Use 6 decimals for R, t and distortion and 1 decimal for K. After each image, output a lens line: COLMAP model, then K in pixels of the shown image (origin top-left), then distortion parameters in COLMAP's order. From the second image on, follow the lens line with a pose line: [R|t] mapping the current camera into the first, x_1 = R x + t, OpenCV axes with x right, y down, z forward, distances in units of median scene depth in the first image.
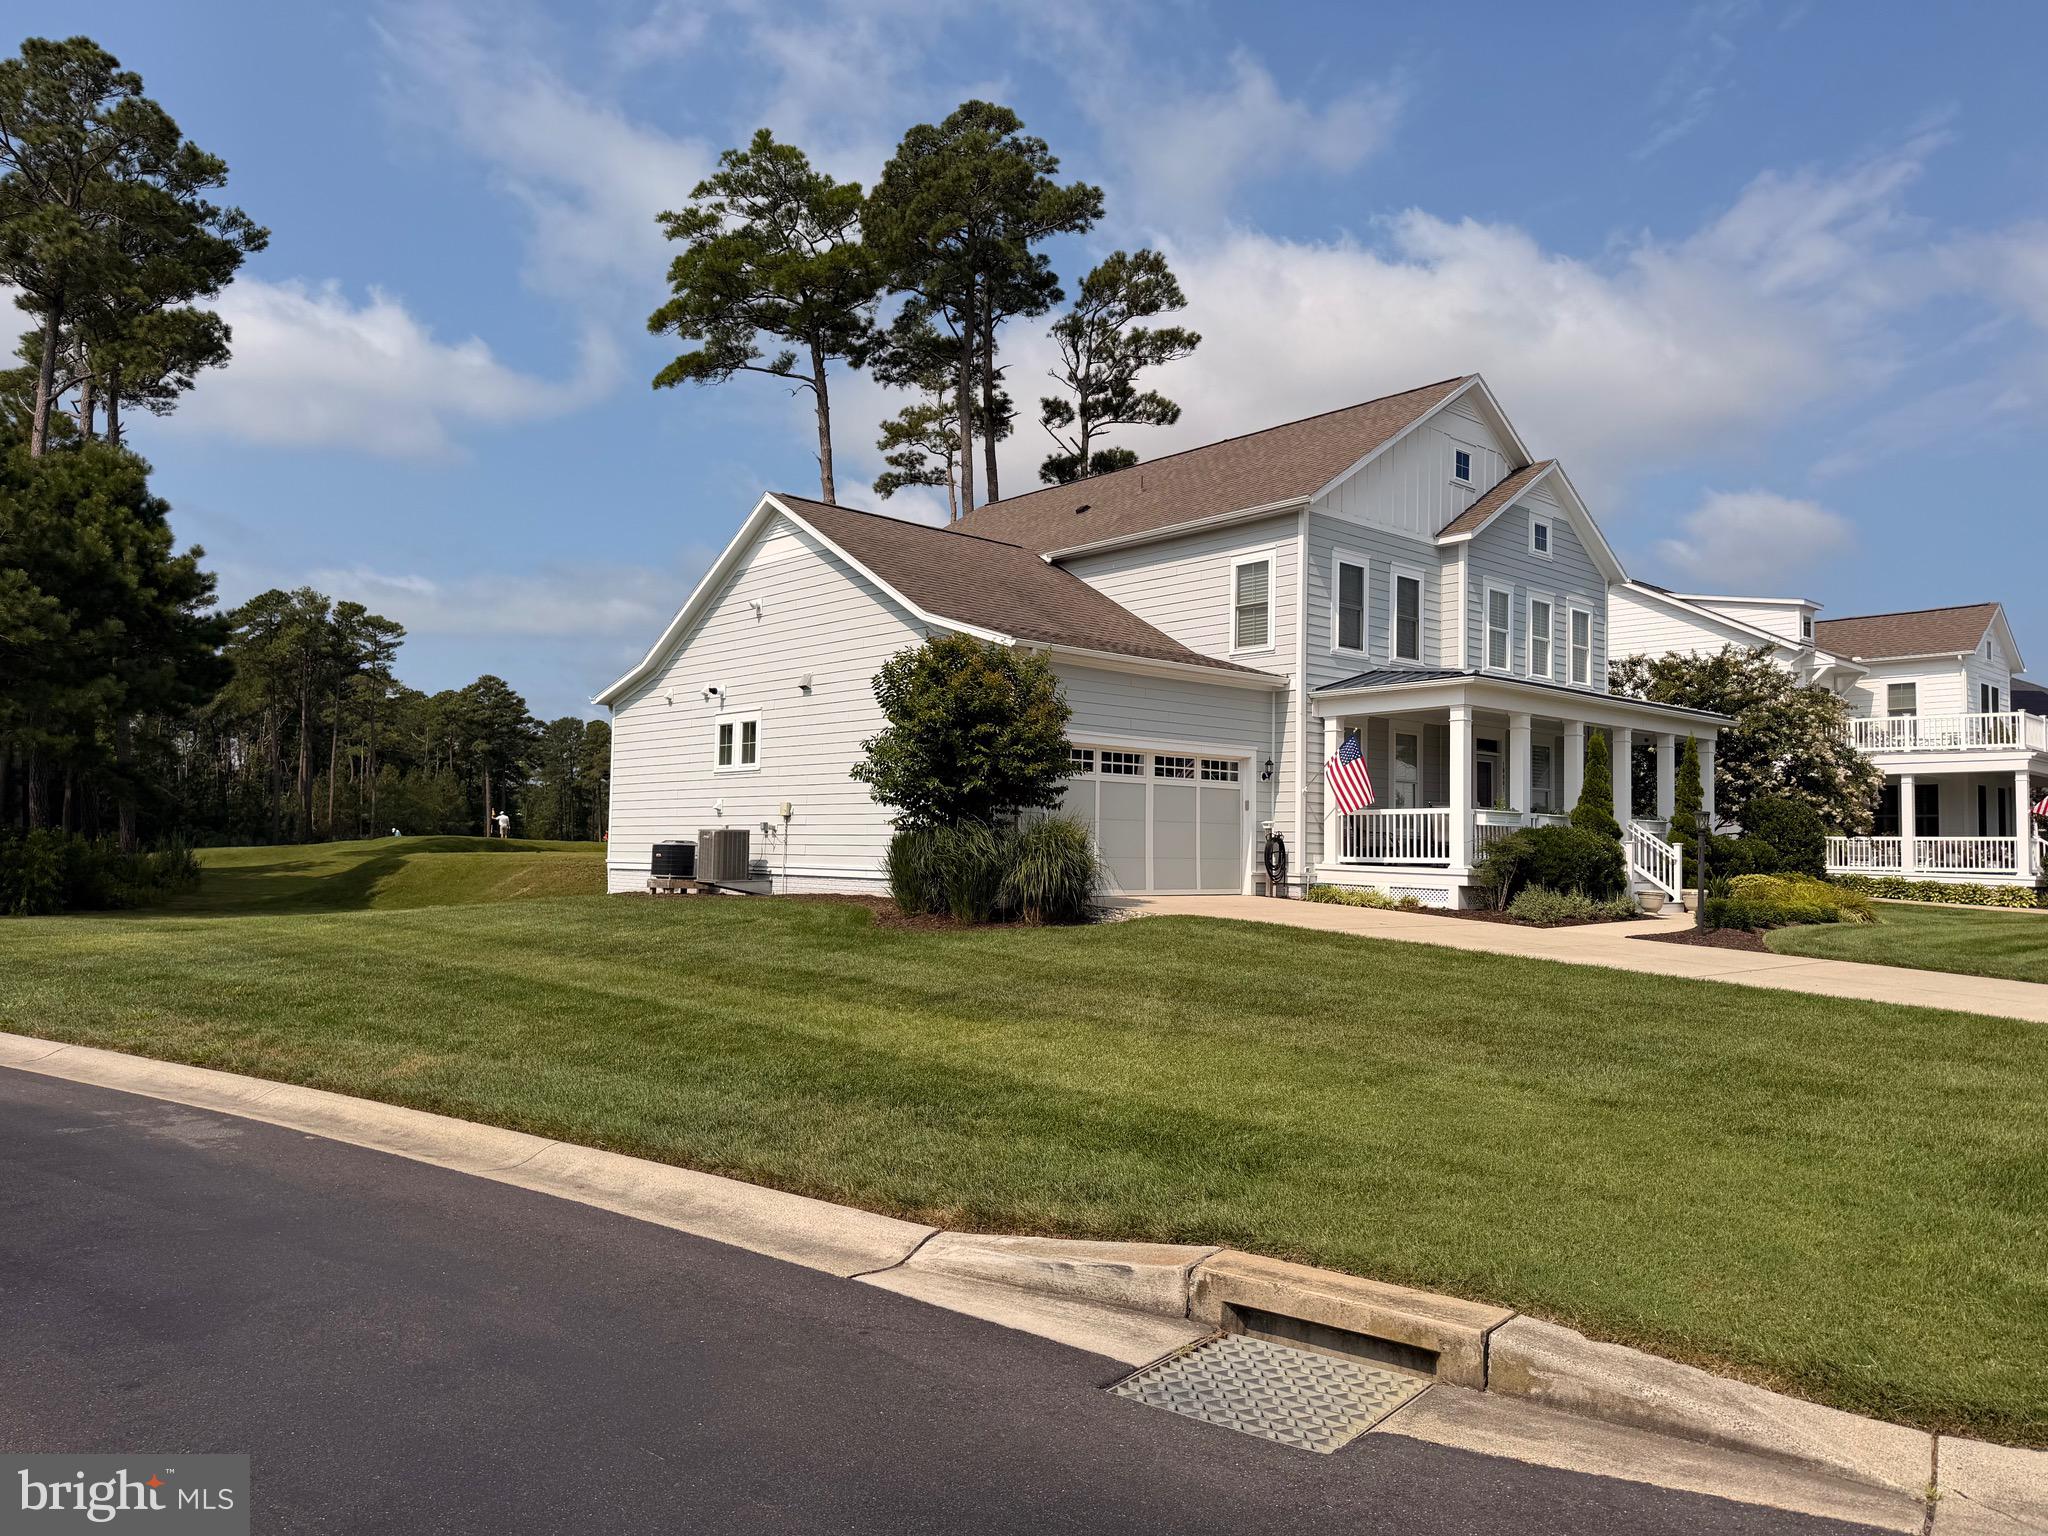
lens RADIAL K [[1412.2, 0, 1024.0], [0, 1412.2, 768.0], [0, 0, 1]] dist [0.086794, -0.120339]
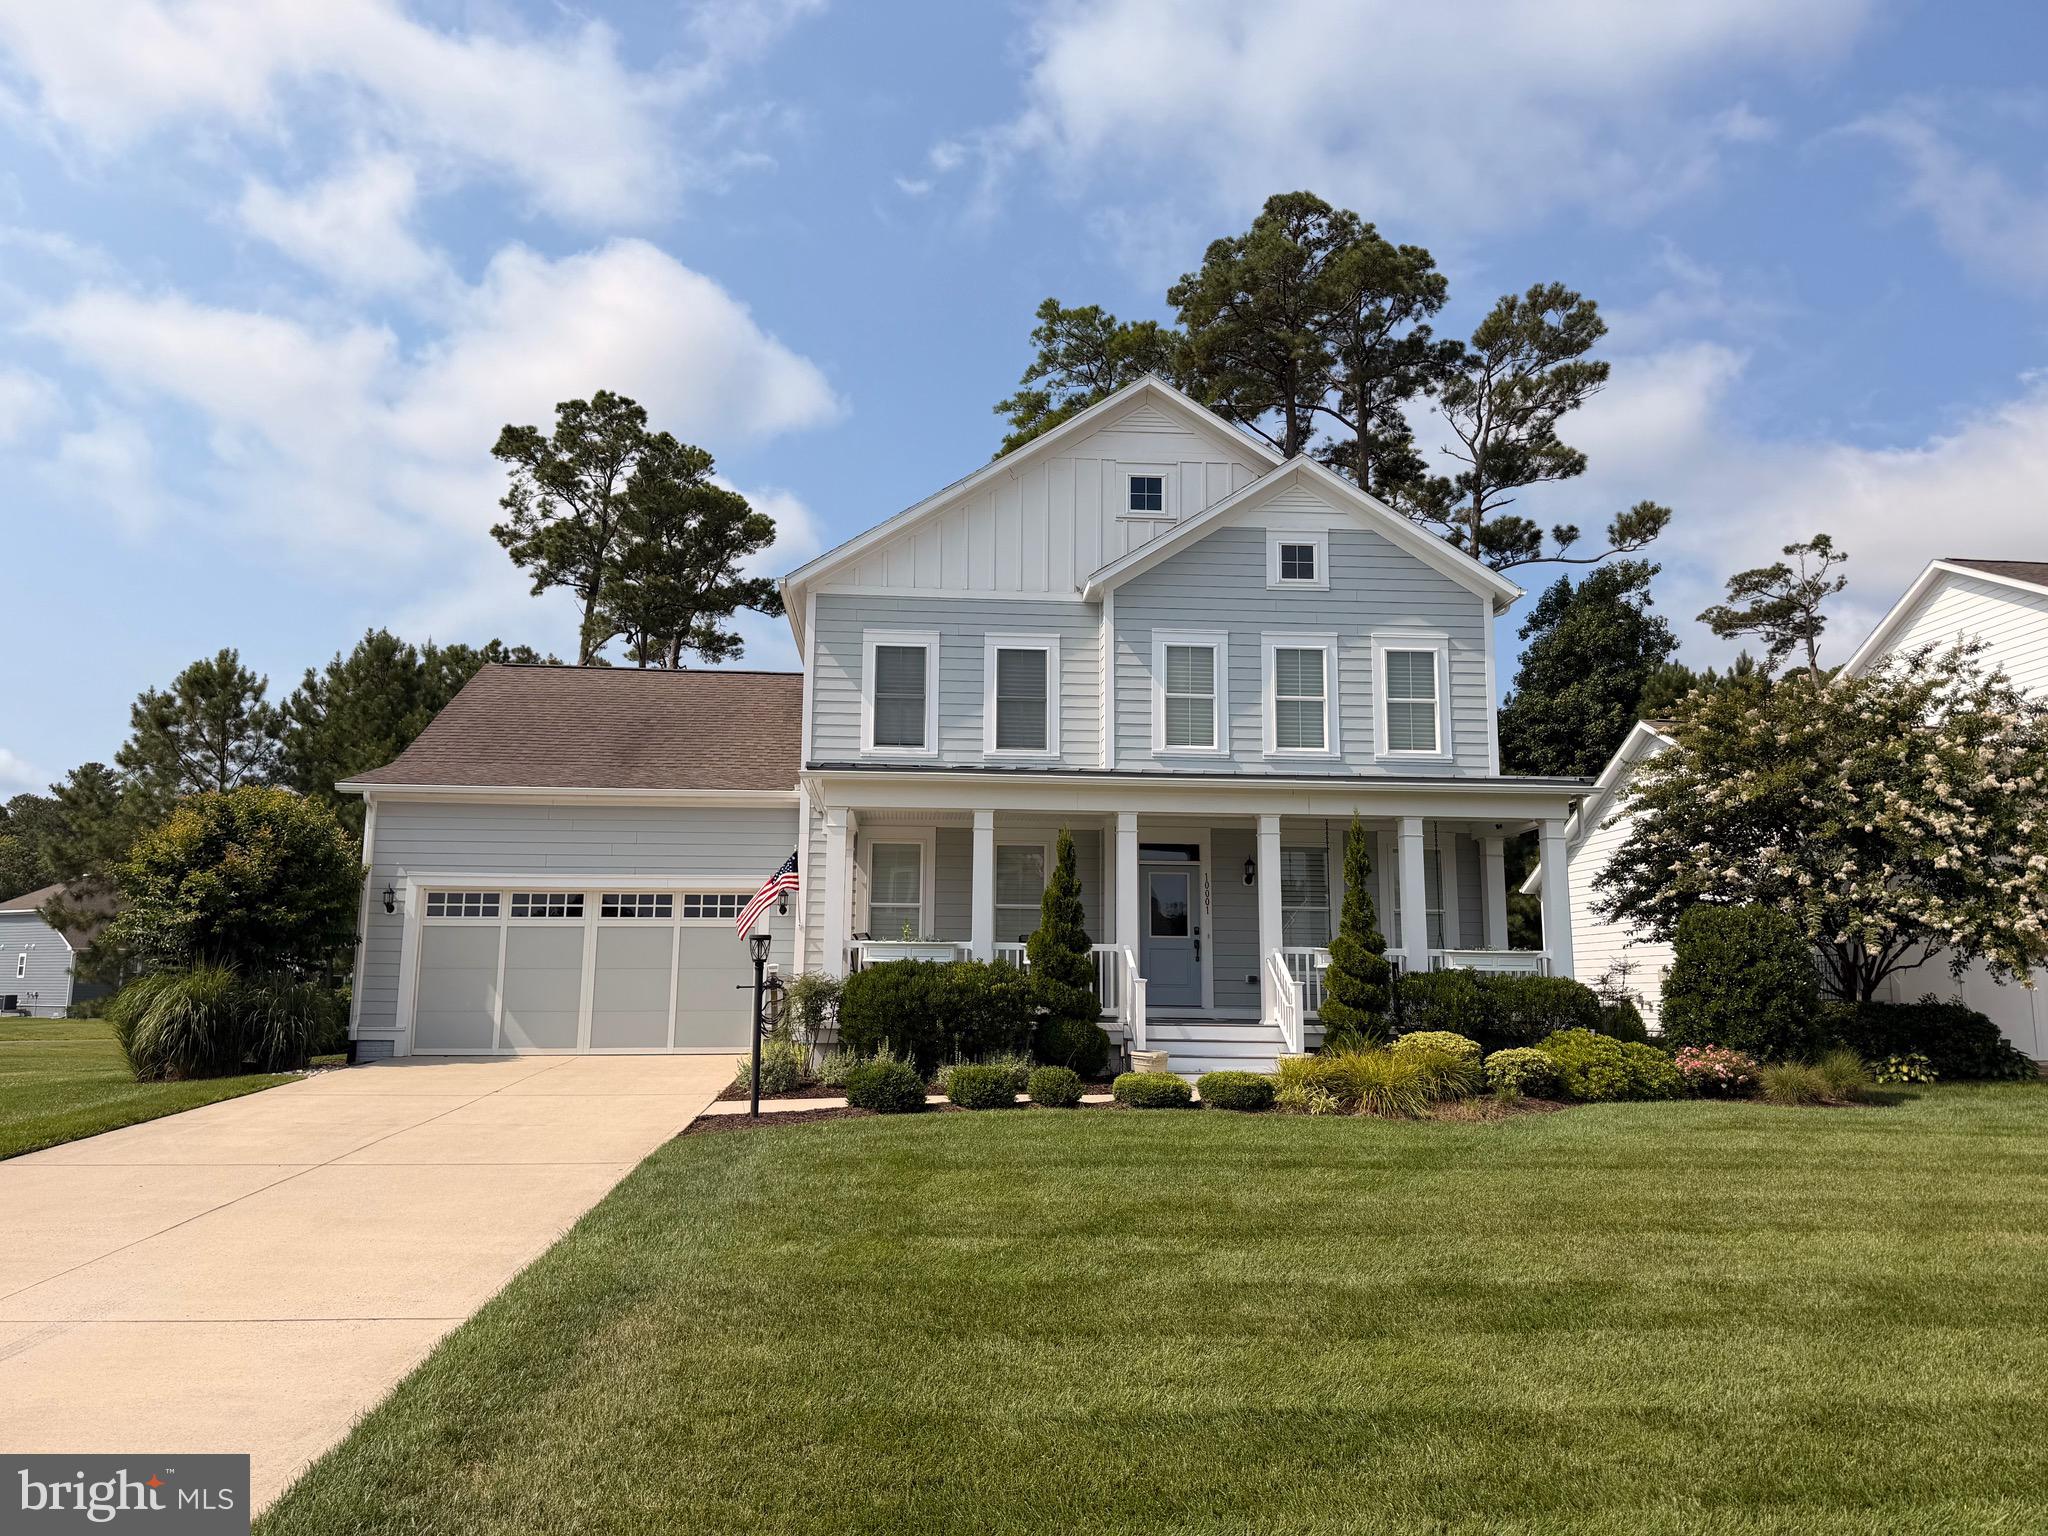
lens RADIAL K [[1440.2, 0, 1024.0], [0, 1440.2, 768.0], [0, 0, 1]] dist [0.092345, 0.000025]
pose [[0.795462, -0.110272, -0.595886, 0.719234], [0.039702, 0.990675, -0.130331, 0.035529], [0.604701, 0.080016, 0.792423, 0.358792]]
